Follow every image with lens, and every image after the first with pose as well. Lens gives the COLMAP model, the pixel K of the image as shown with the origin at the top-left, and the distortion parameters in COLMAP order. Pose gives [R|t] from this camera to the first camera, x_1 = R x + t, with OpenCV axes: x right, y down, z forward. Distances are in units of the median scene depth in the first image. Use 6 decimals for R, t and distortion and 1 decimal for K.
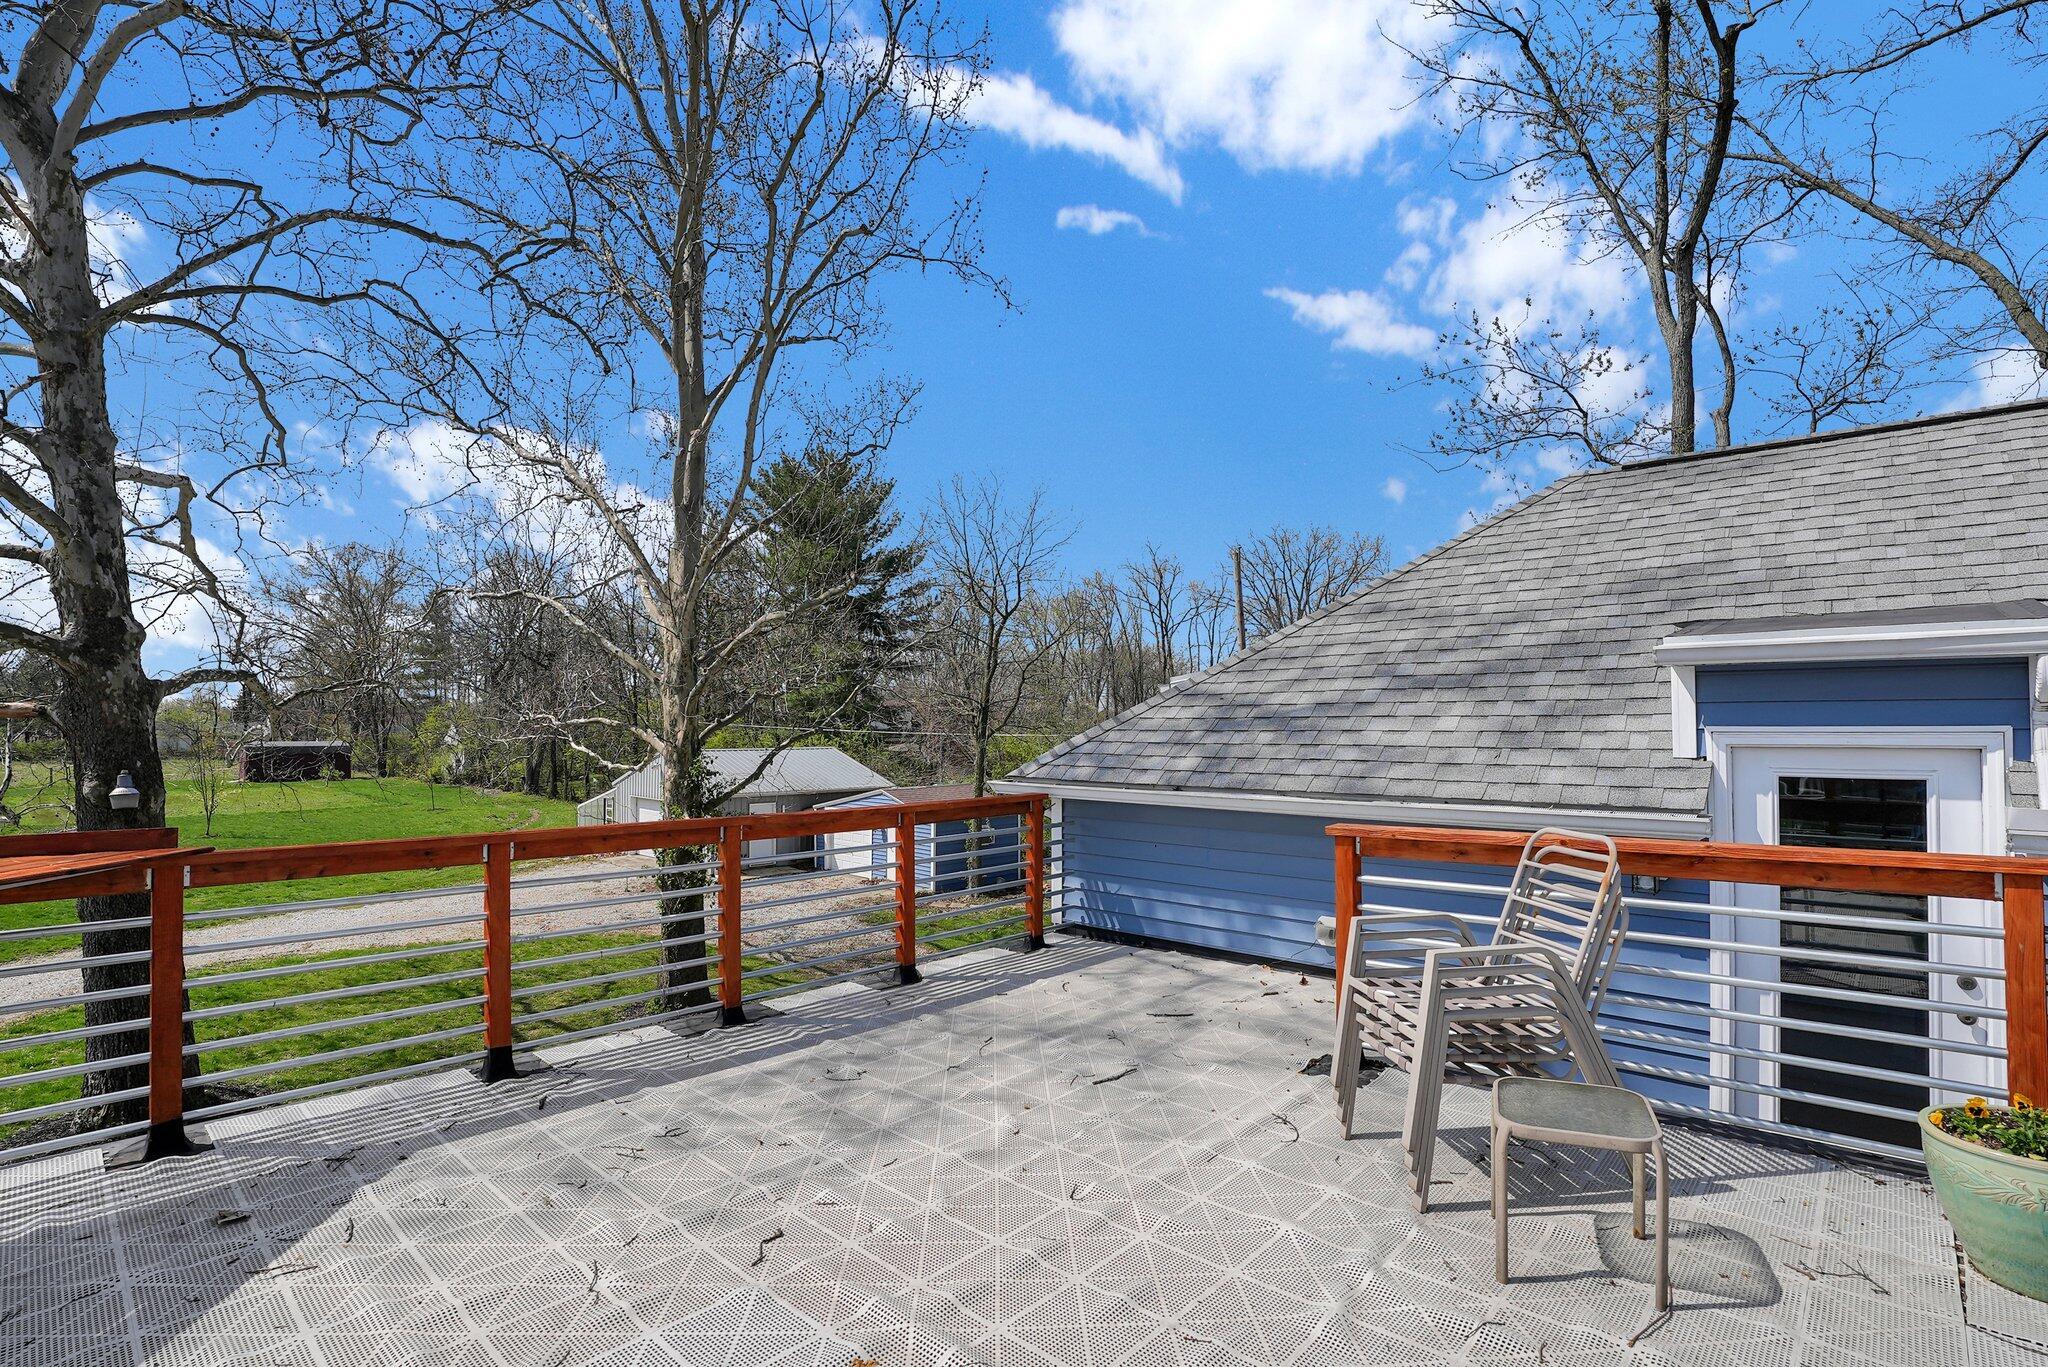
lens RADIAL K [[997.5, 0, 1023.8], [0, 997.5, 726.8], [0, 0, 1]] dist [-0.002451, -0.000182]
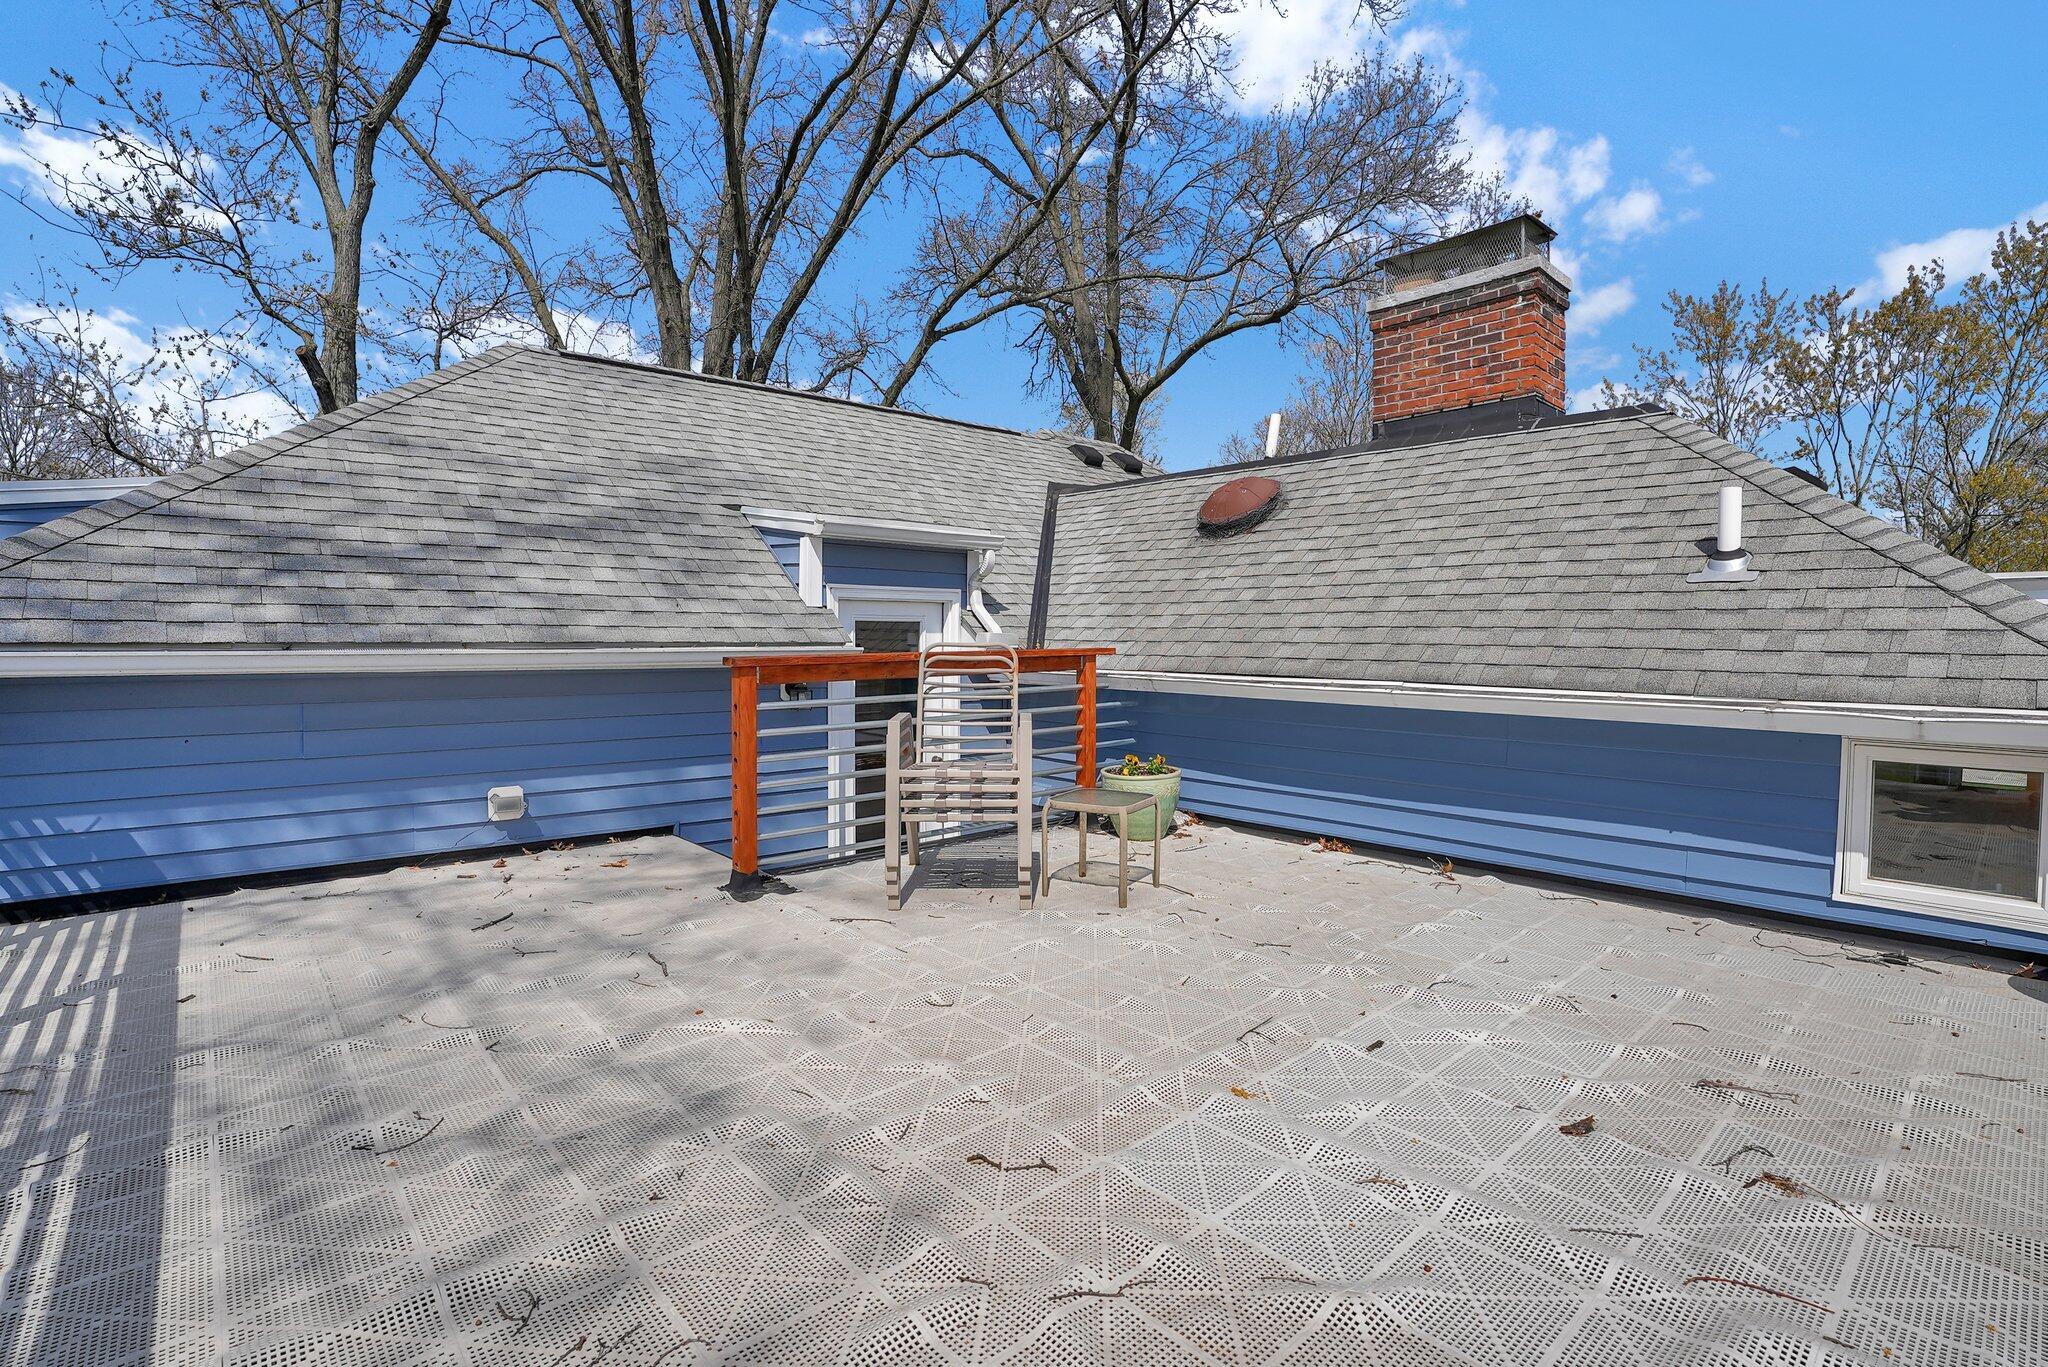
lens RADIAL K [[951.2, 0, 1022.9], [0, 951.2, 653.6], [0, 0, 1]] dist [-0.002064, -0.000327]
pose [[0.131997, -0.017334, 0.991099, -0.581760], [-0.005201, 0.999821, 0.018179, 0.069438], [-0.991237, -0.007555, 0.131883, 0.539336]]
